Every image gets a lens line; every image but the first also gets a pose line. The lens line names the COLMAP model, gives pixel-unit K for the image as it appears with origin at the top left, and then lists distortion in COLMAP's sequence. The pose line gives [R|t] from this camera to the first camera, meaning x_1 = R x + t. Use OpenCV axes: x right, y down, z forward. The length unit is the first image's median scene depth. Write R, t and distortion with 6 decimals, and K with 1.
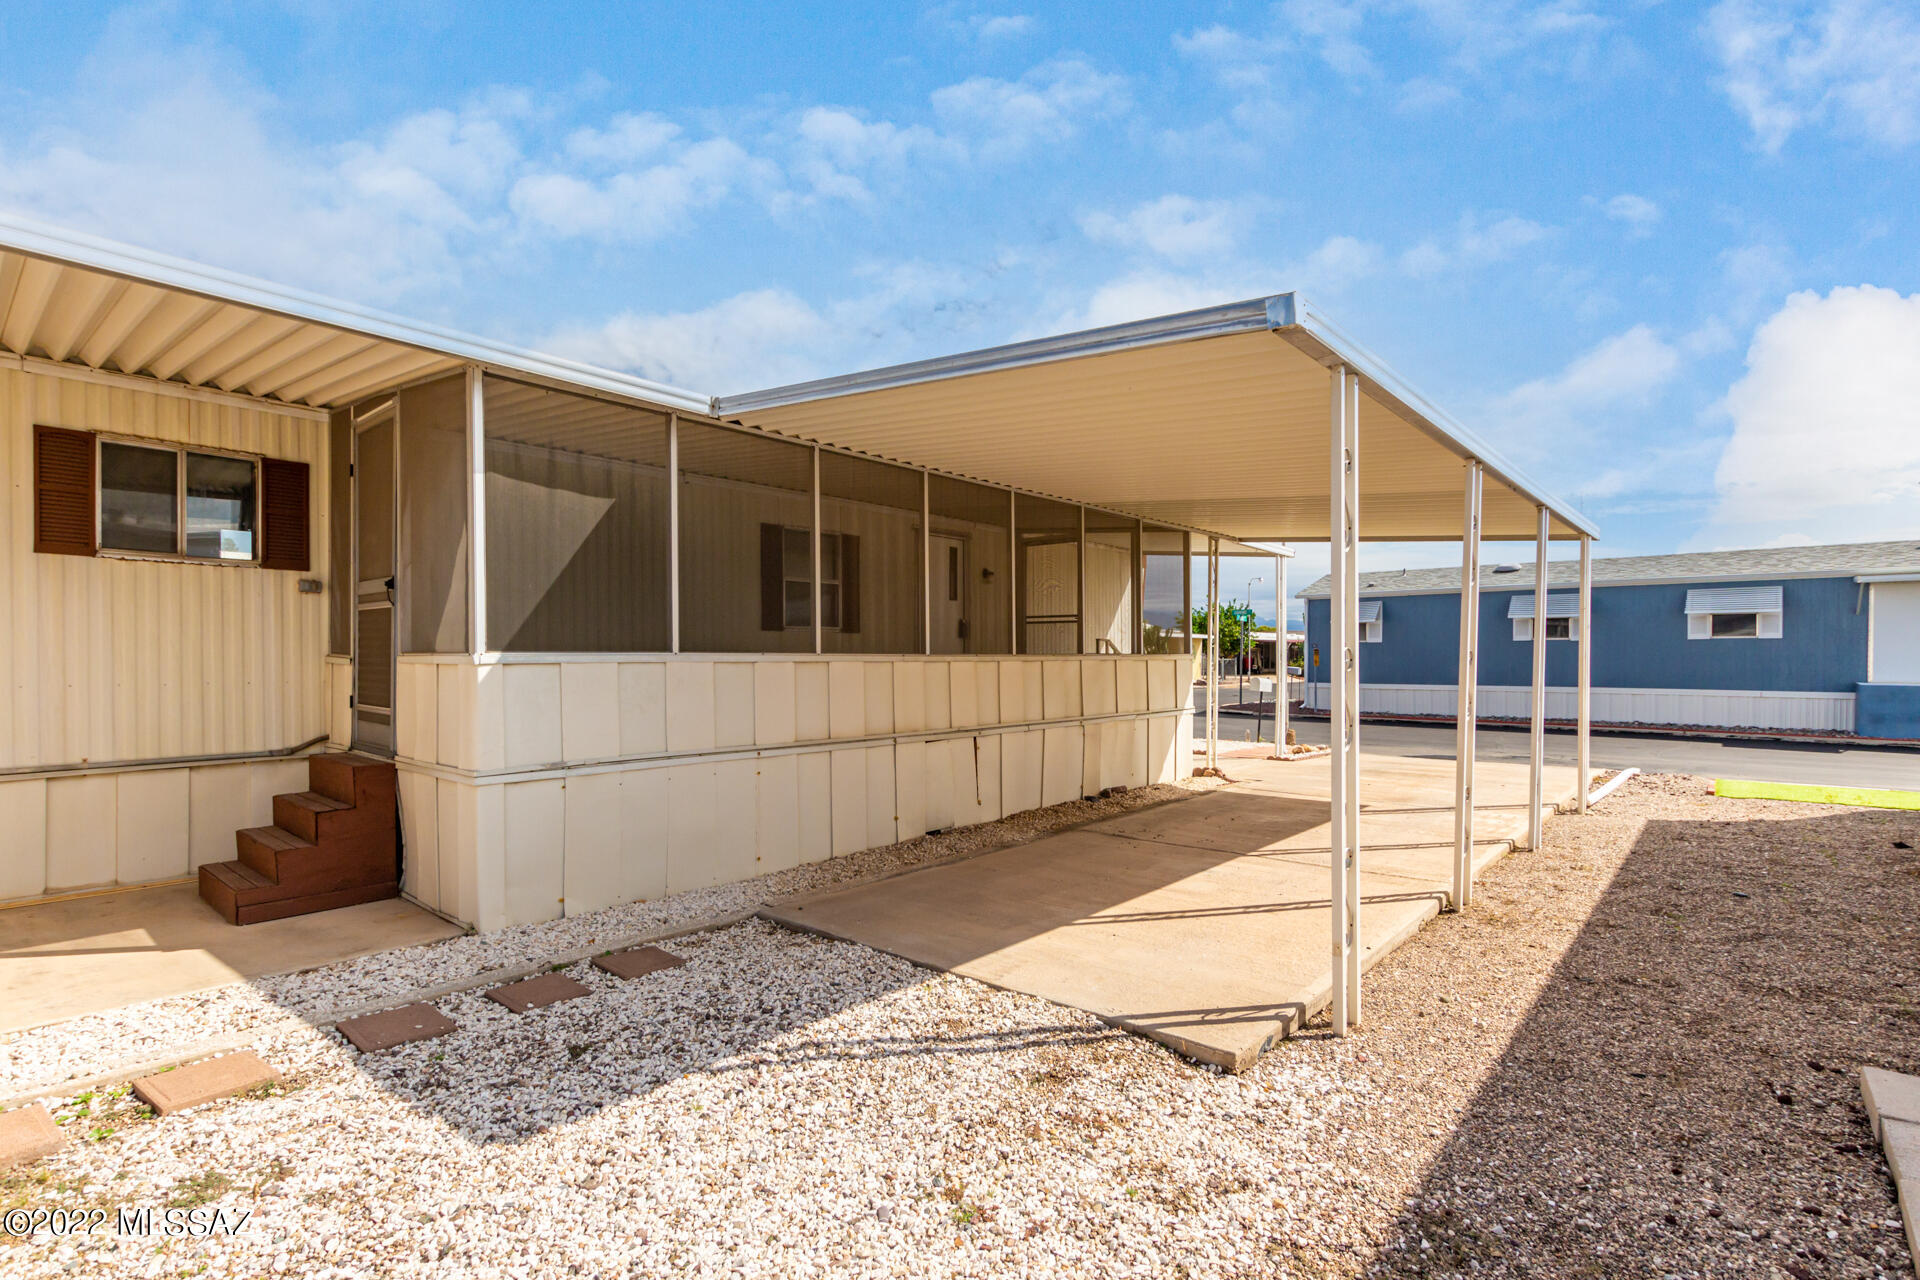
lens RADIAL K [[910.3, 0, 945.5], [0, 910.3, 673.3], [0, 0, 1]] dist [-0.002308, -0.003111]
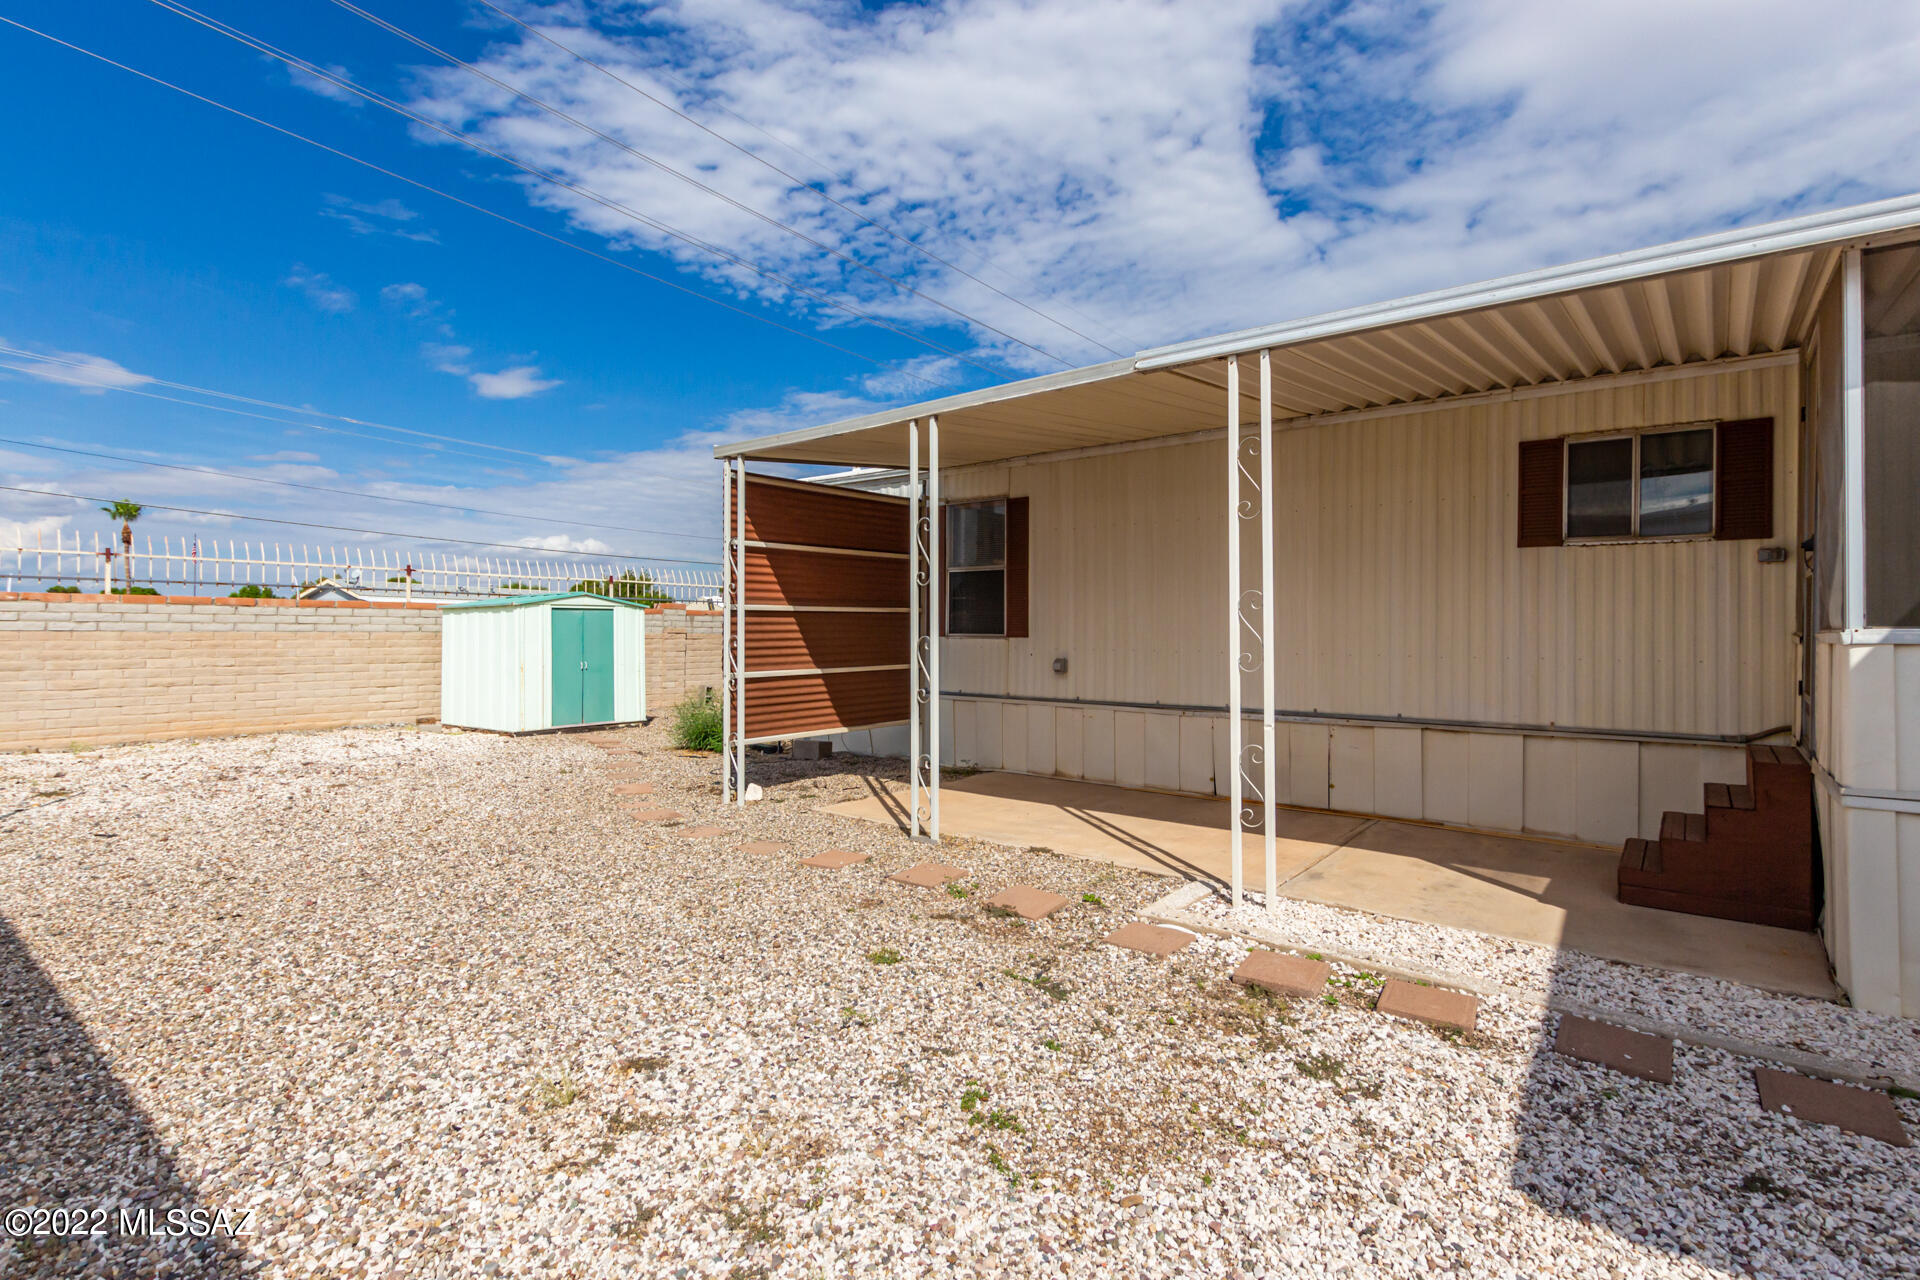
lens RADIAL K [[910.3, 0, 969.4], [0, 910.3, 633.5], [0, 0, 1]] dist [-0.002308, -0.003111]
pose [[0.030730, 0.002090, -0.999526, 0.224257], [-0.023477, 0.999723, 0.001369, -0.003319], [0.999252, 0.023424, 0.030771, 0.275018]]
